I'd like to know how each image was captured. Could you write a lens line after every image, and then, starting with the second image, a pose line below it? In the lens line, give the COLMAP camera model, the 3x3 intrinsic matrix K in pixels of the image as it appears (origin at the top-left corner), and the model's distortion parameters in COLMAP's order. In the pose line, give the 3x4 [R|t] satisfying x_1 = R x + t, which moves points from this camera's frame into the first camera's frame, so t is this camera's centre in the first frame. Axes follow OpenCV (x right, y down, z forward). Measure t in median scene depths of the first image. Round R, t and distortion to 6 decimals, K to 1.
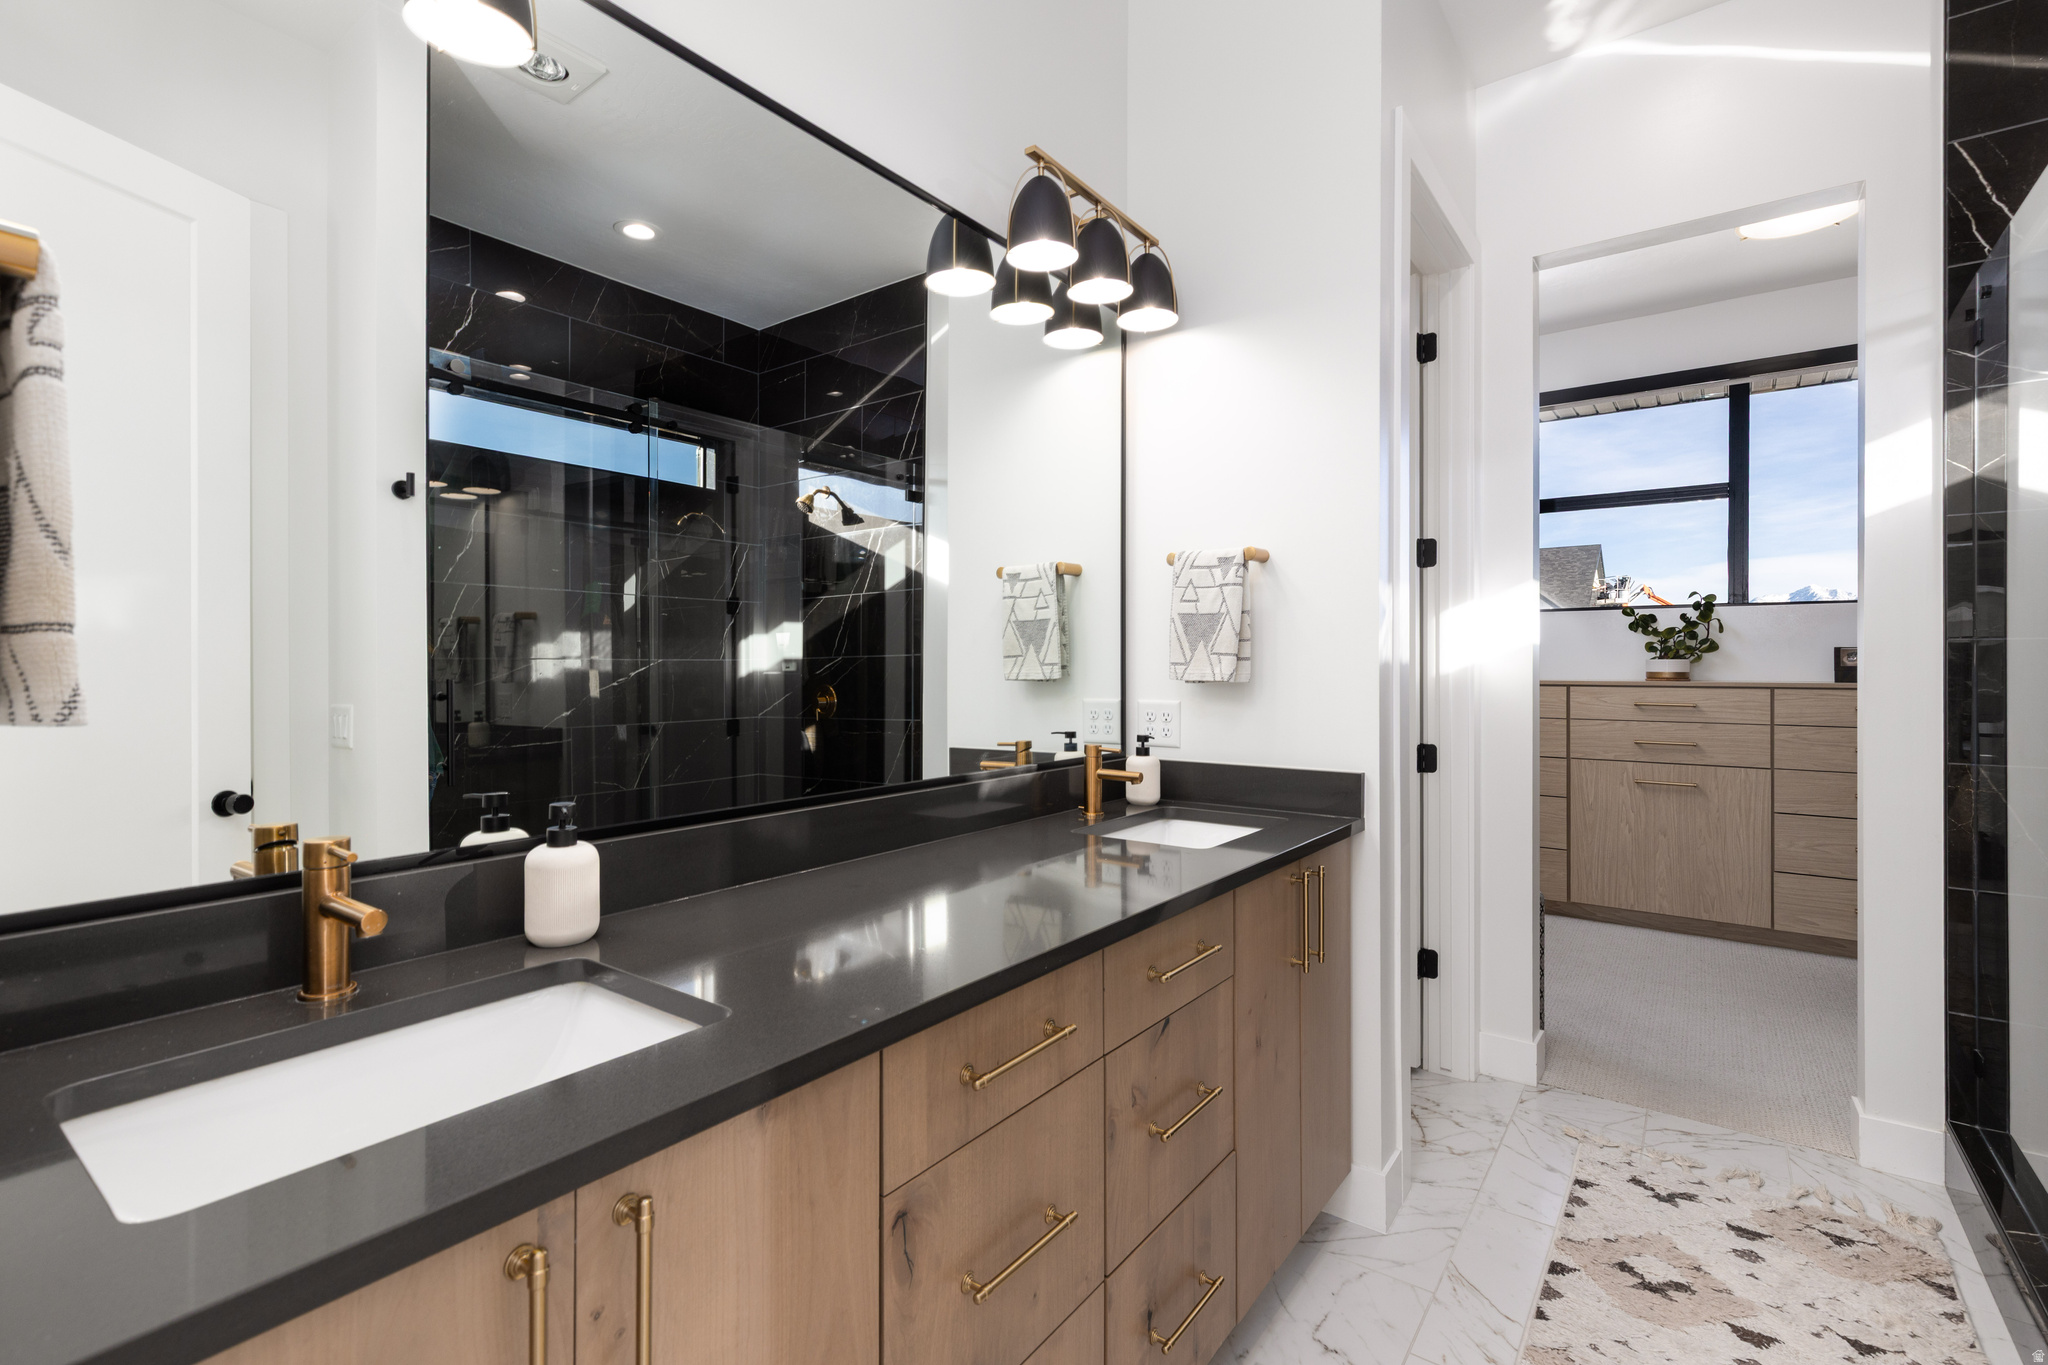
lens RADIAL K [[927.0, 0, 1023.5], [0, 927.0, 669.1], [0, 0, 1]] dist [0.005813, 0.000003]
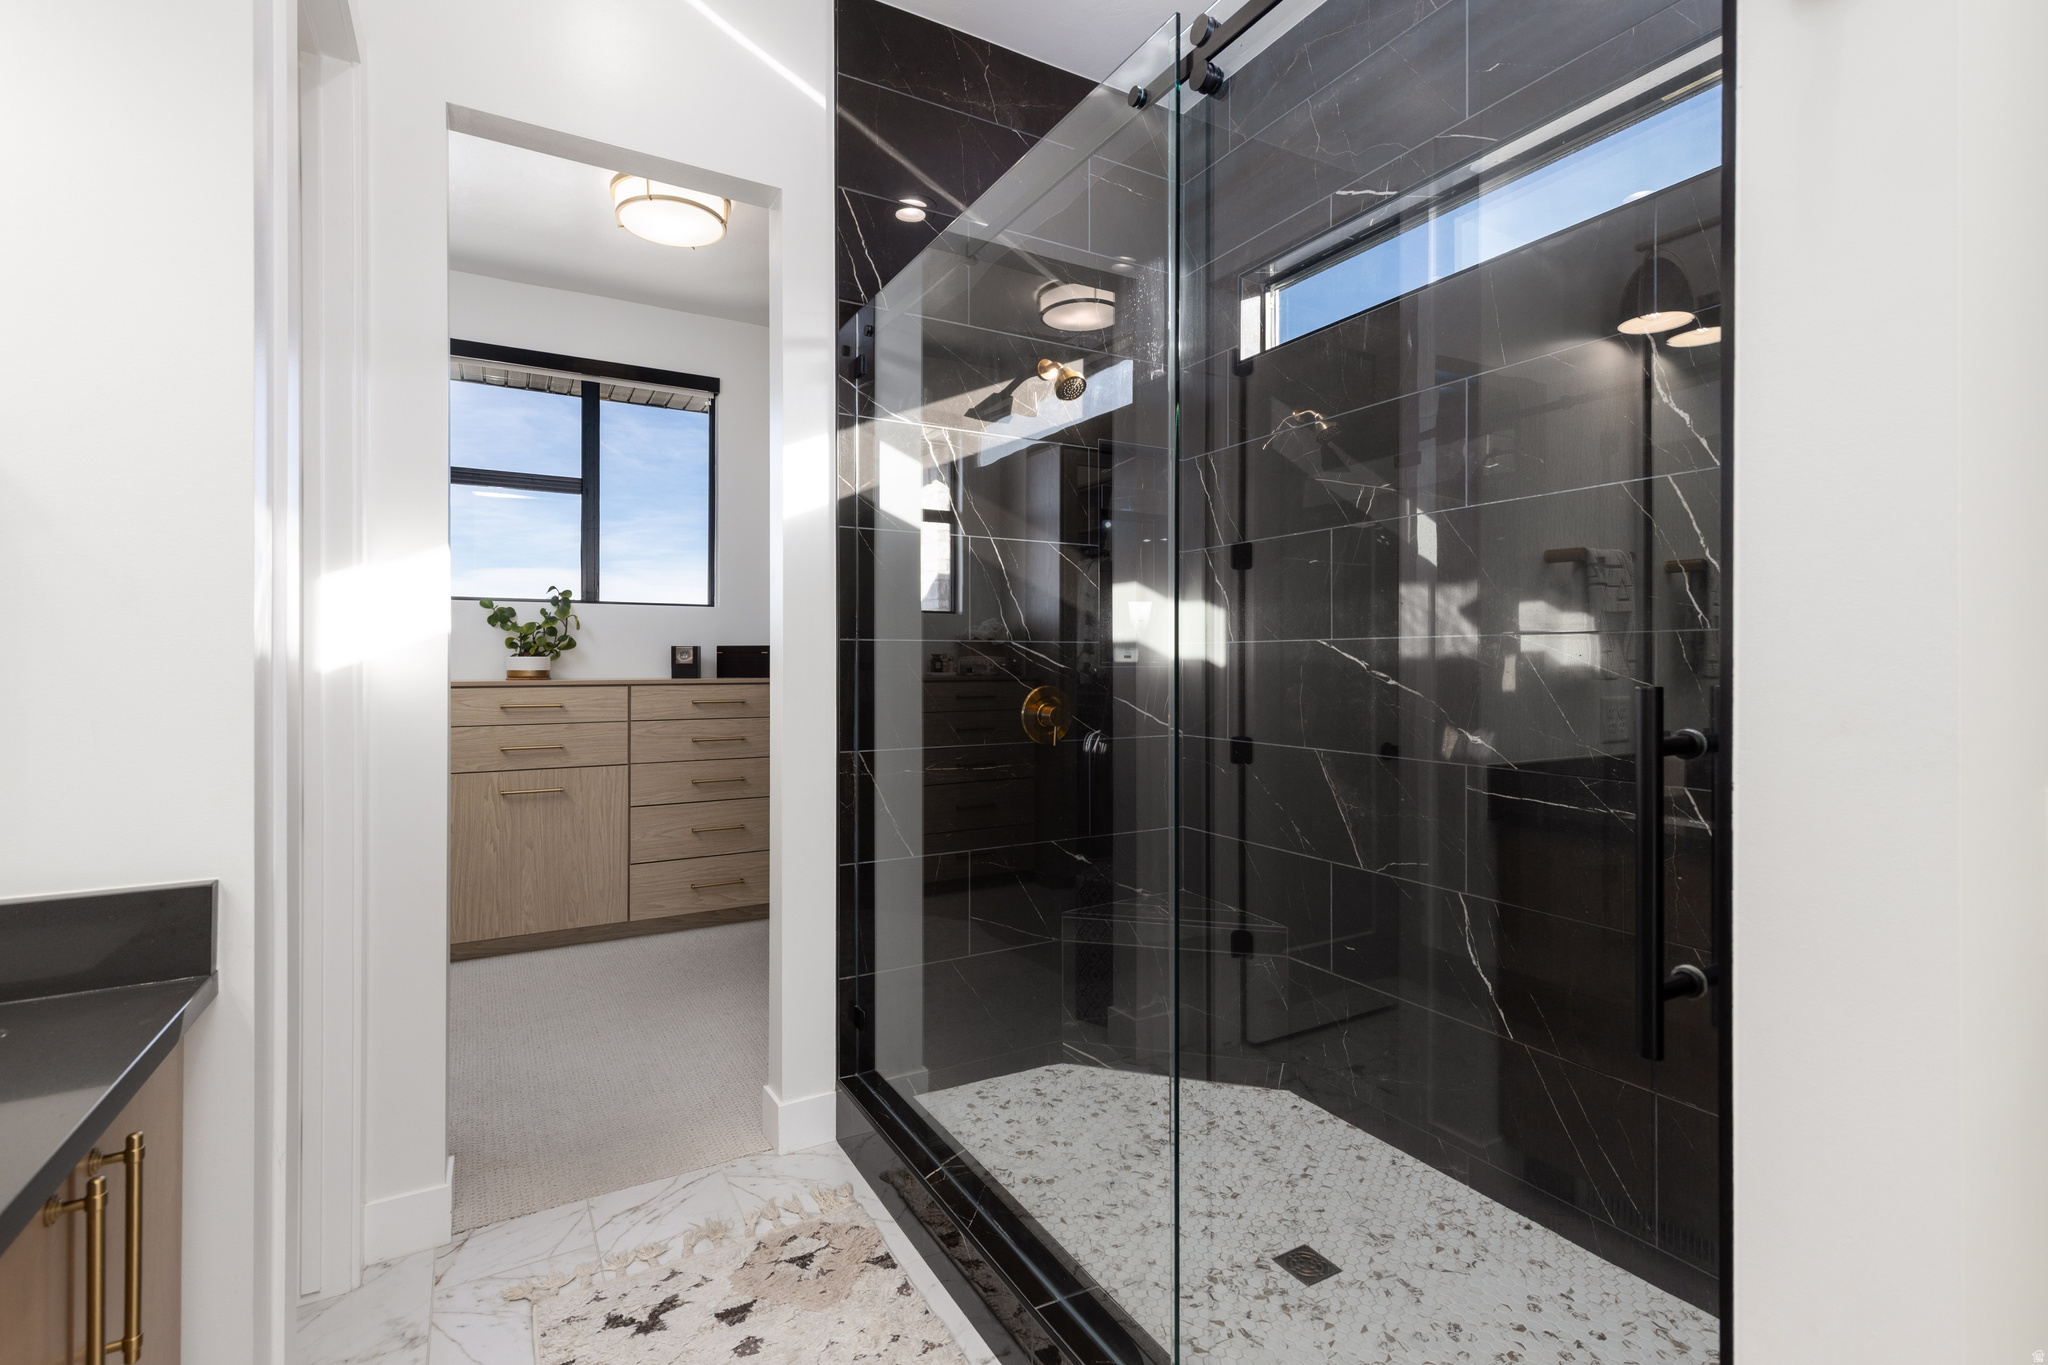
lens RADIAL K [[927.0, 0, 1006.8], [0, 927.0, 654.8], [0, 0, 1]] dist [0.005813, 0.000003]
pose [[0.405093, 0.007608, 0.914244, 0.039569], [0.005318, 0.999929, -0.010677, 0.000166], [-0.914260, 0.009188, 0.405024, 0.203262]]
